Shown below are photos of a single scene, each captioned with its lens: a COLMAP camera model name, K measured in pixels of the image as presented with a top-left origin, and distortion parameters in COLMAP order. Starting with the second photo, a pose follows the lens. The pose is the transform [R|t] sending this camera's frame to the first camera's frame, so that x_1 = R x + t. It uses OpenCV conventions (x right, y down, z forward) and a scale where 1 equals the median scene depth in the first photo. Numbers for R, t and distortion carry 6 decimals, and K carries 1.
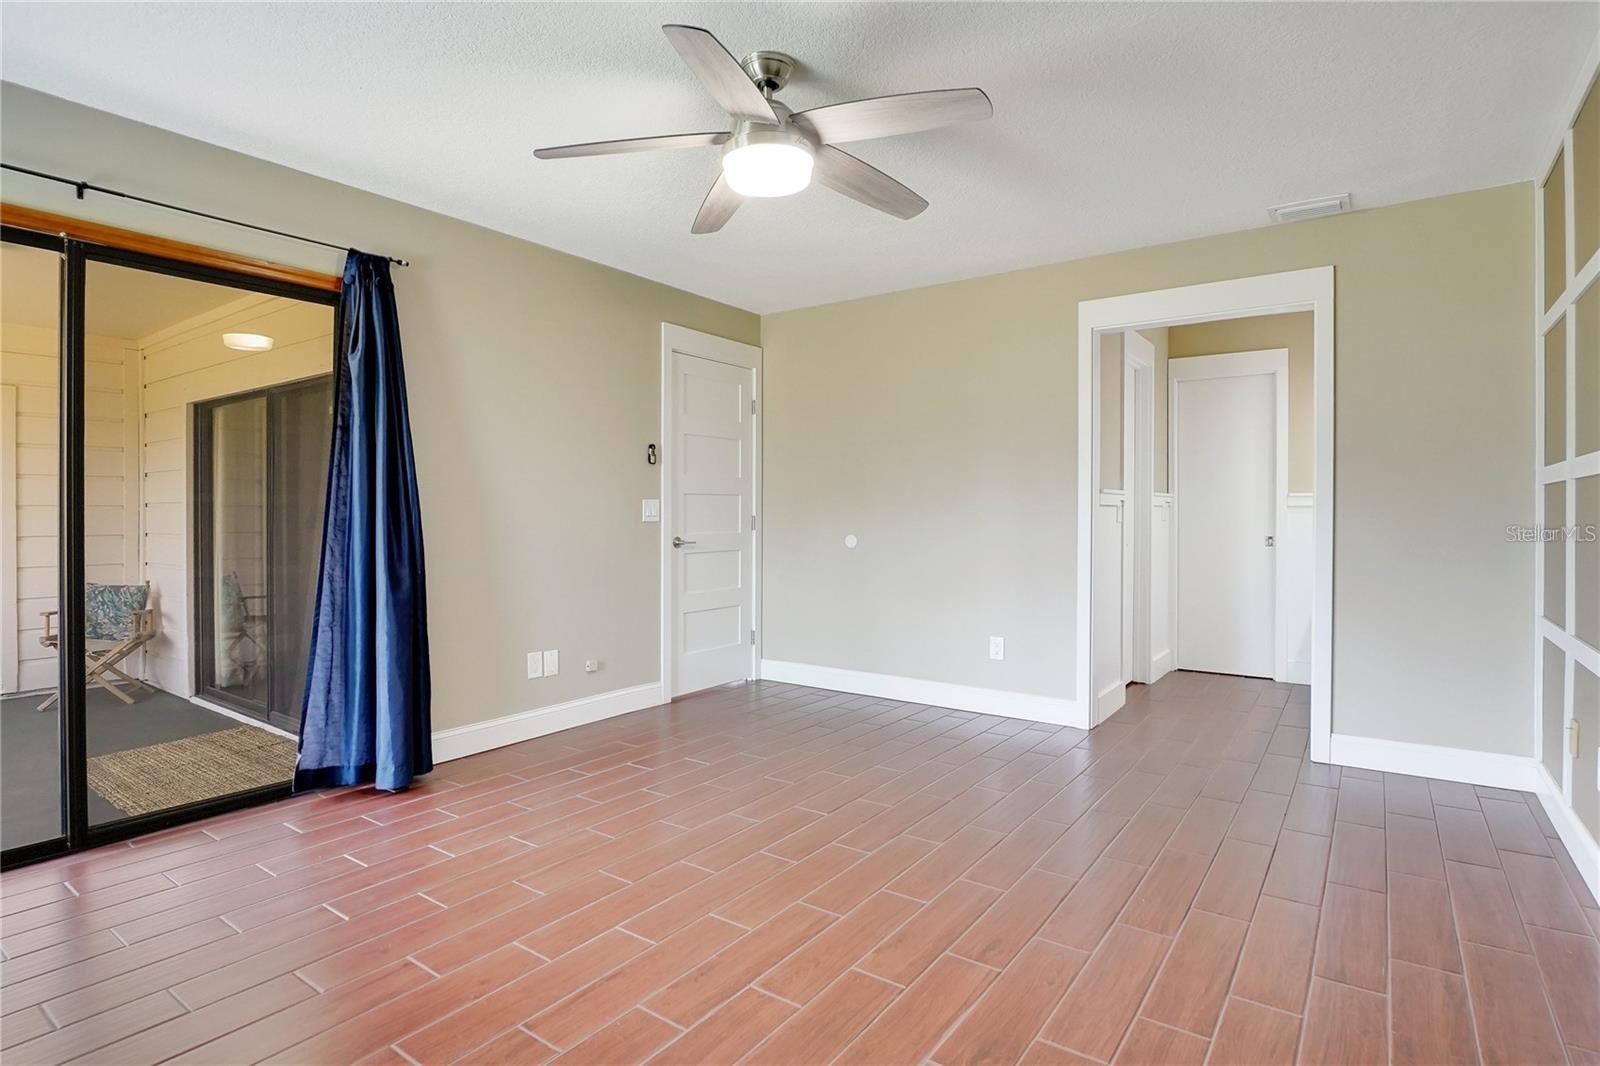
lens RADIAL K [[827.8, 0, 794.8], [0, 827.8, 516.9], [0, 0, 1]] dist [-0.026588, -0.000181]
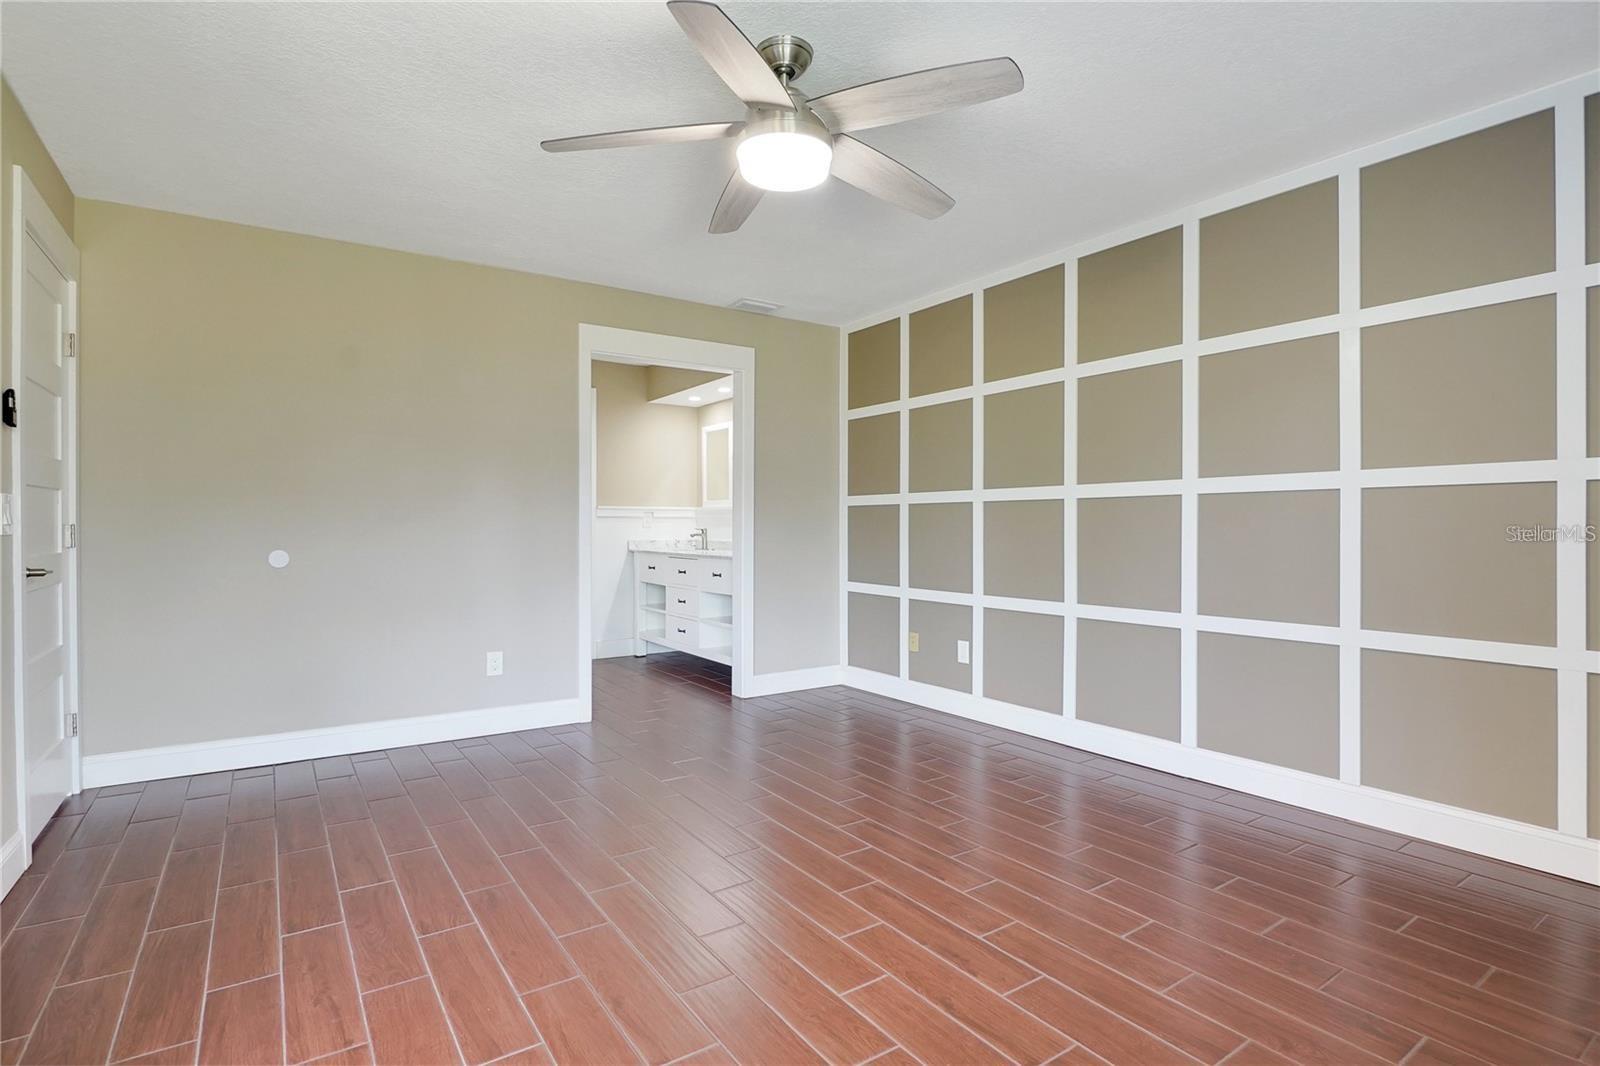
lens RADIAL K [[788.0, 0, 802.2], [0, 788.0, 536.2], [0, 0, 1]] dist [-0.023161, -0.000568]
pose [[0.338556, -0.013786, 0.940845, -0.538225], [0.000534, 0.999895, 0.014460, -0.000583], [-0.940946, -0.004393, 0.338528, 0.405587]]
